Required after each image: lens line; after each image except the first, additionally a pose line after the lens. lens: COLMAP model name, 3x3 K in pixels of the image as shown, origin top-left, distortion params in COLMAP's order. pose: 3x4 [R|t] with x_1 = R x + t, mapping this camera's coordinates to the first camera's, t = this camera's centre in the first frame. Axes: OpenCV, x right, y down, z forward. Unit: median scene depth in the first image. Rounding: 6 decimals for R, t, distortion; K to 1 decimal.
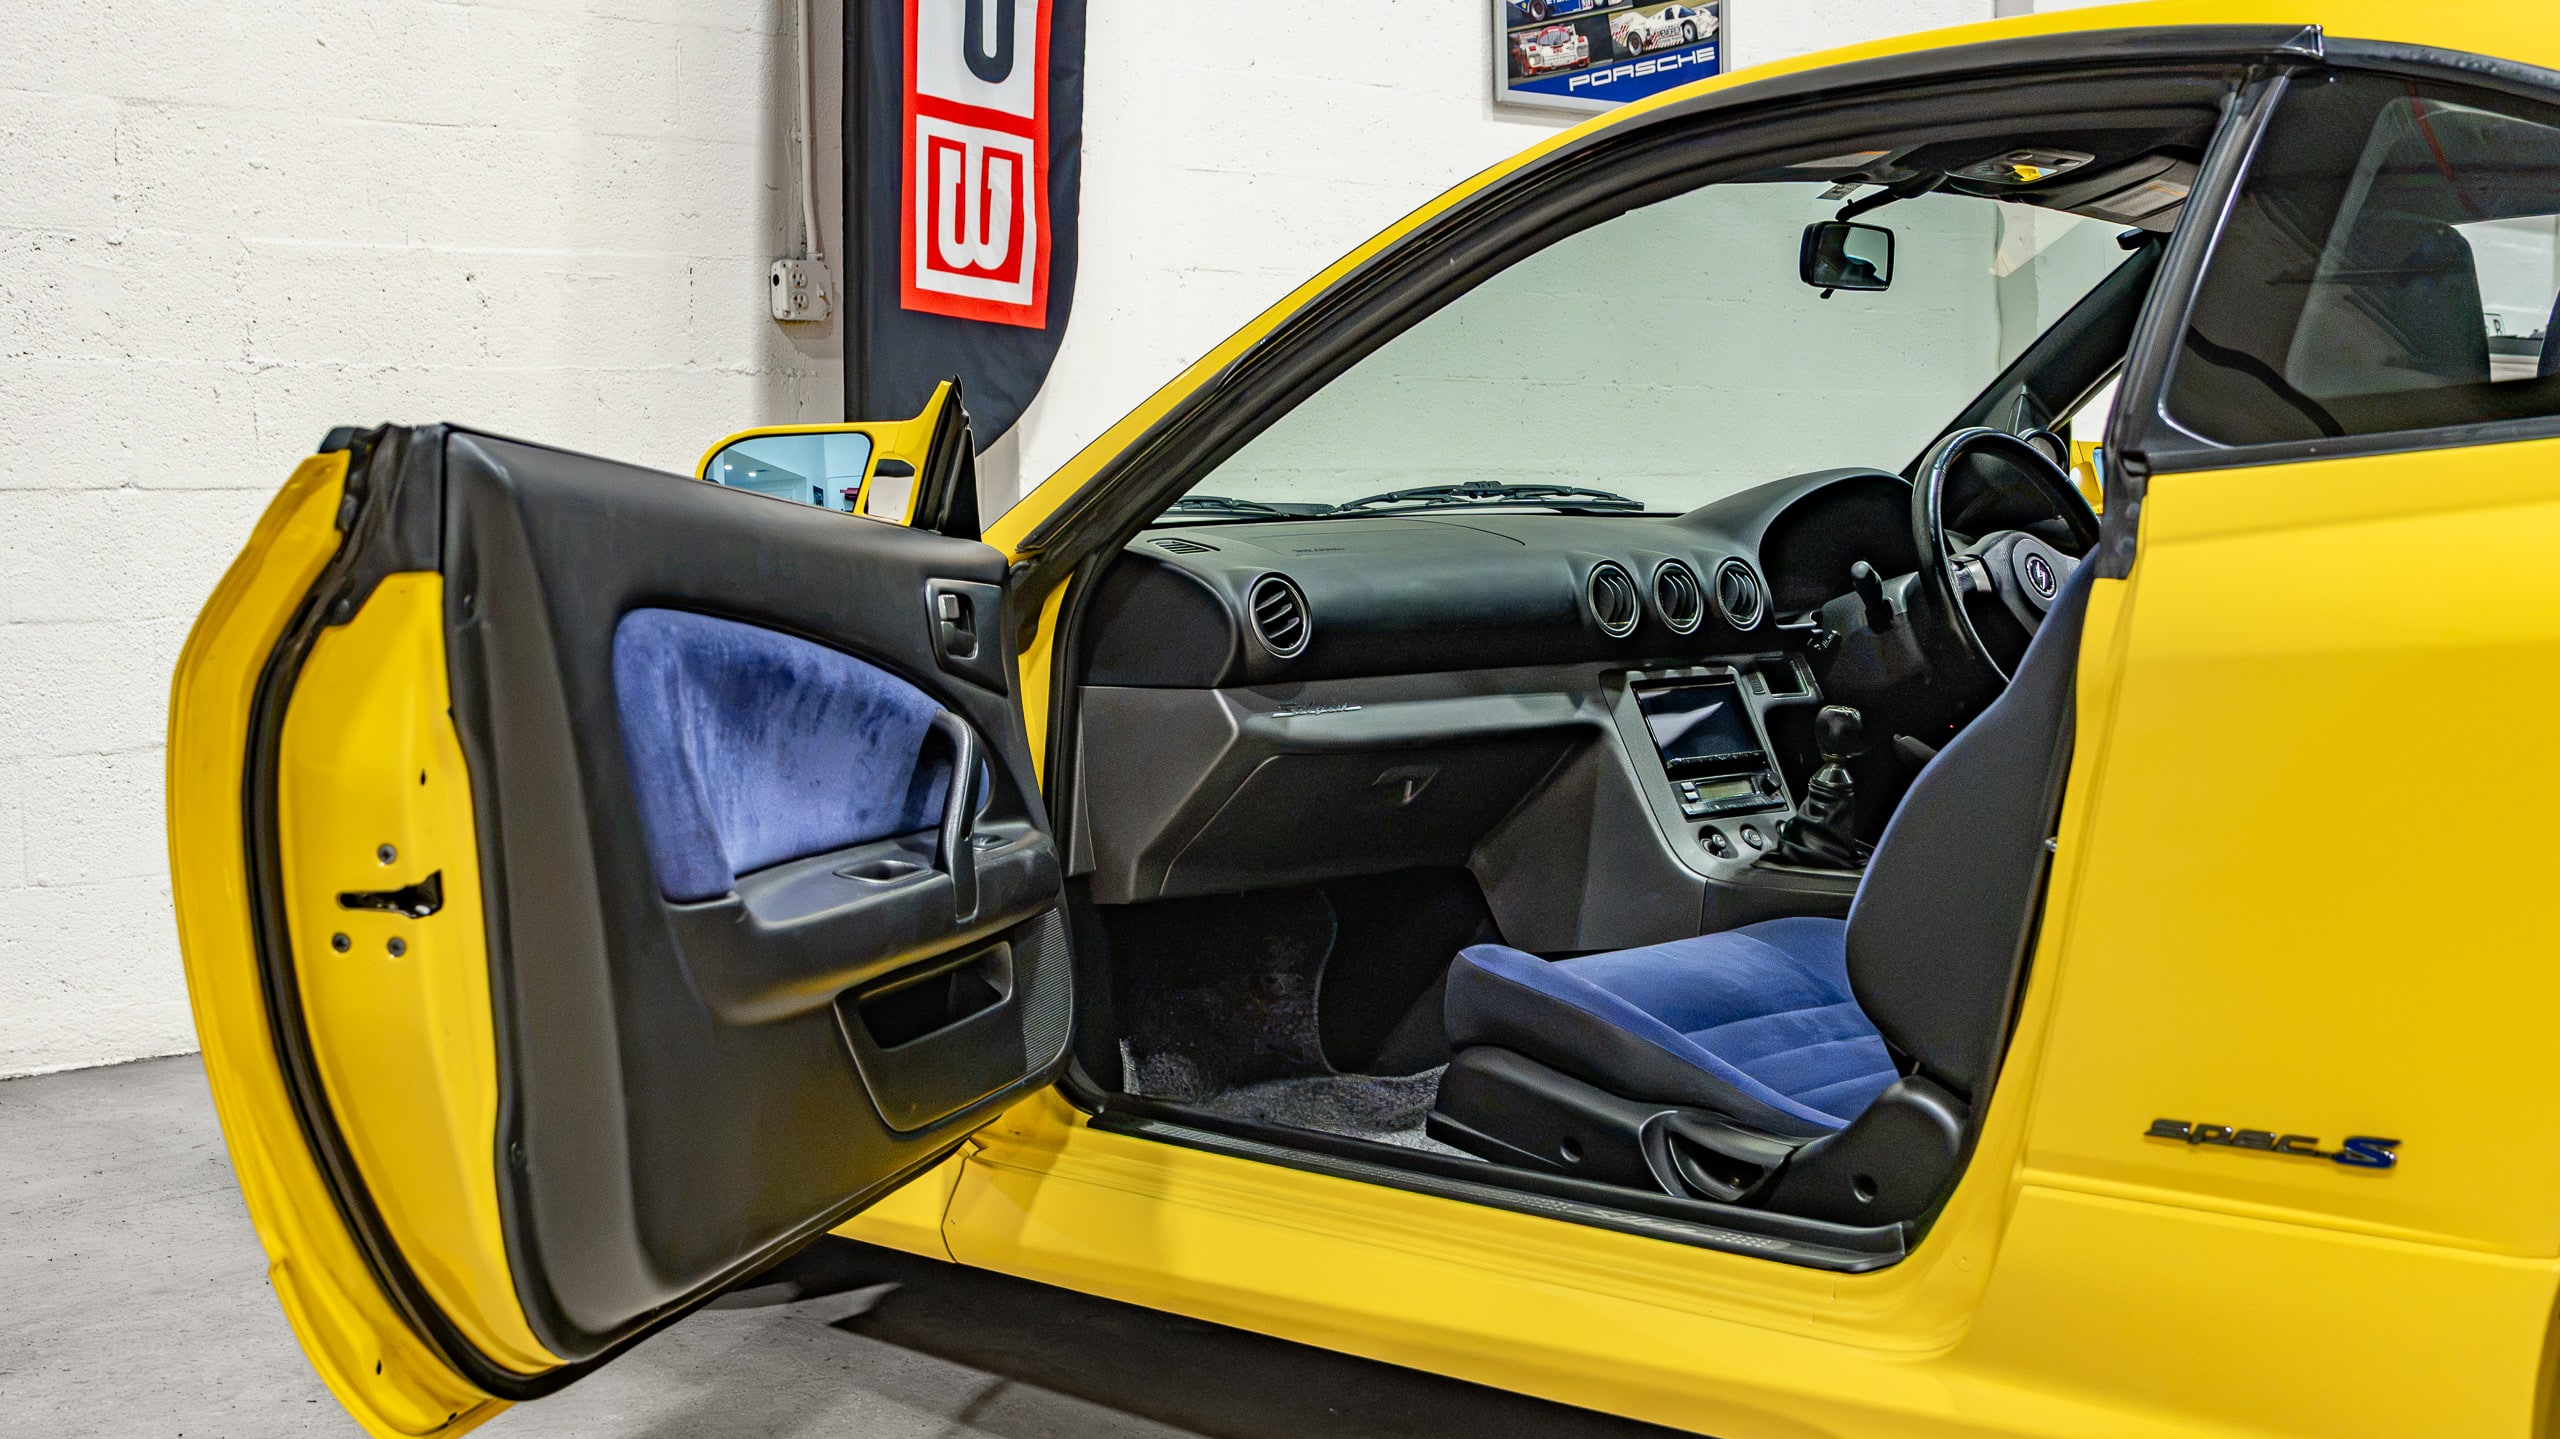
lens RADIAL K [[3112.8, 0, 1280.0], [0, 3112.8, 719.5], [0, 0, 1]] dist [0.007818, 0.011806]
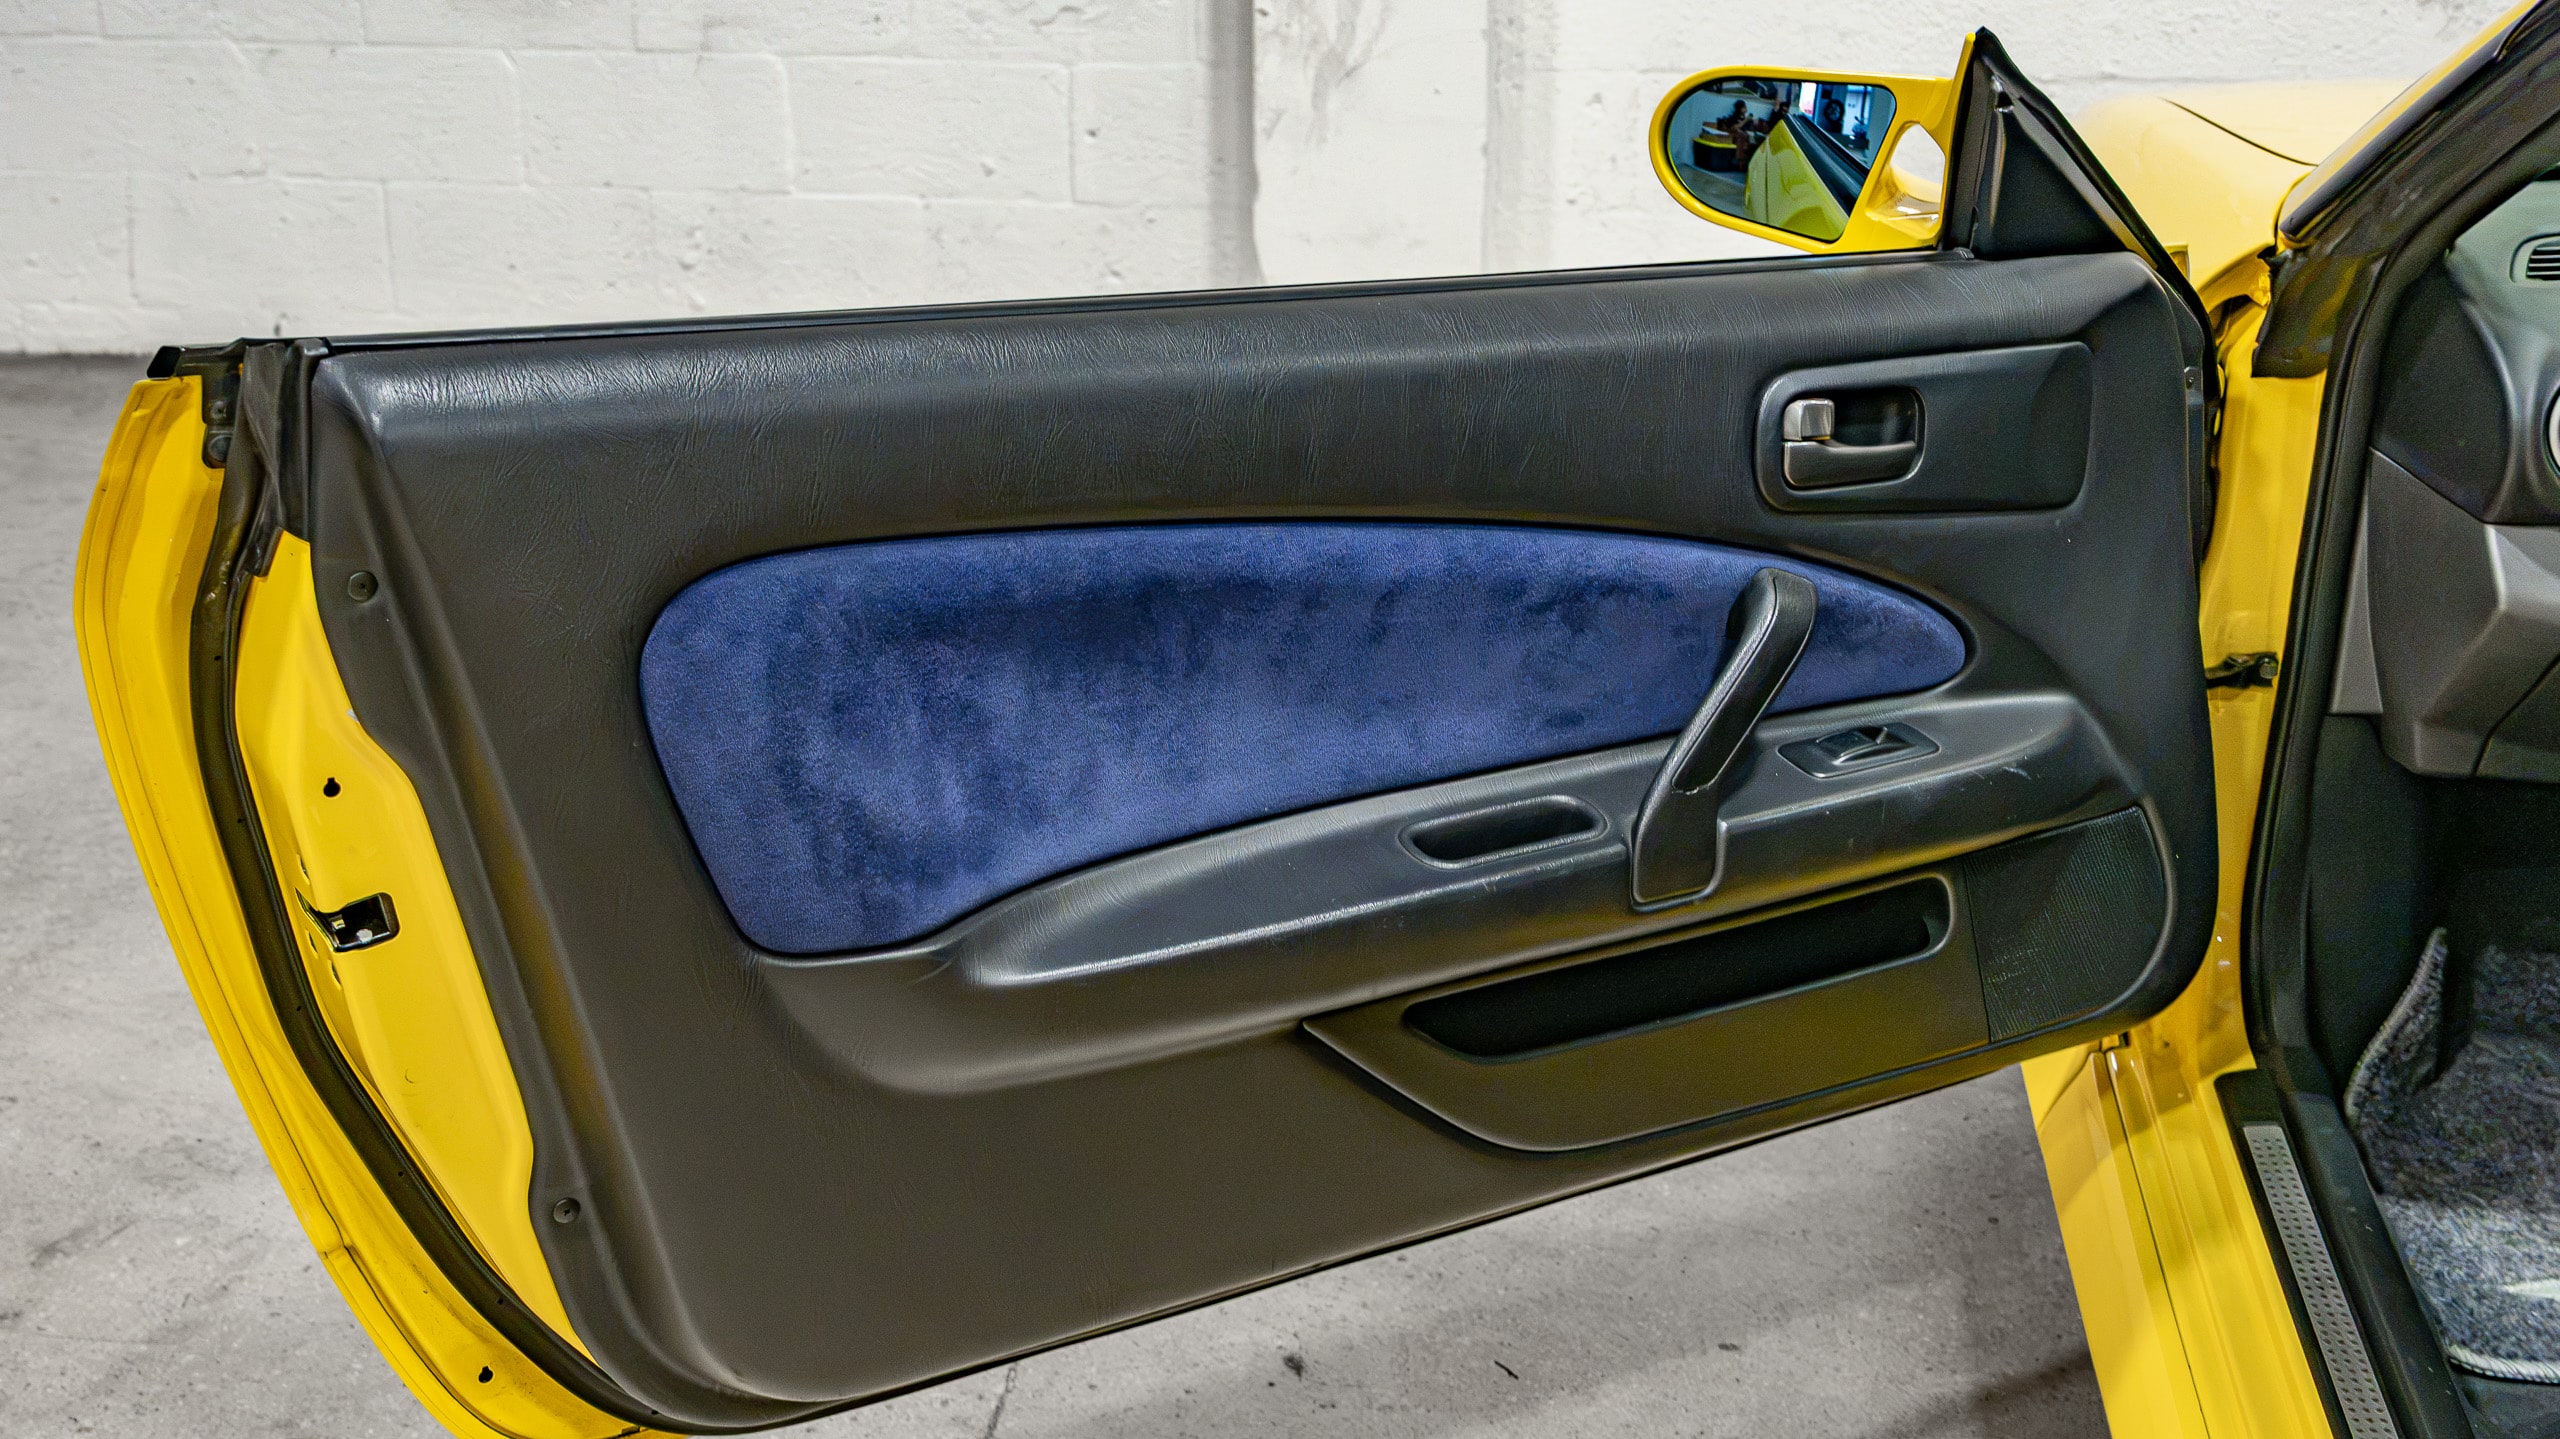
lens RADIAL K [[3112.8, 0, 1280.0], [0, 3112.8, 719.5], [0, 0, 1]] dist [0.007818, 0.011806]
pose [[0.668367, 0.275576, -0.690901, 0.334001], [-0.052121, 0.943908, 0.326070, -0.211464], [0.742003, -0.181924, 0.645240, 0.545262]]
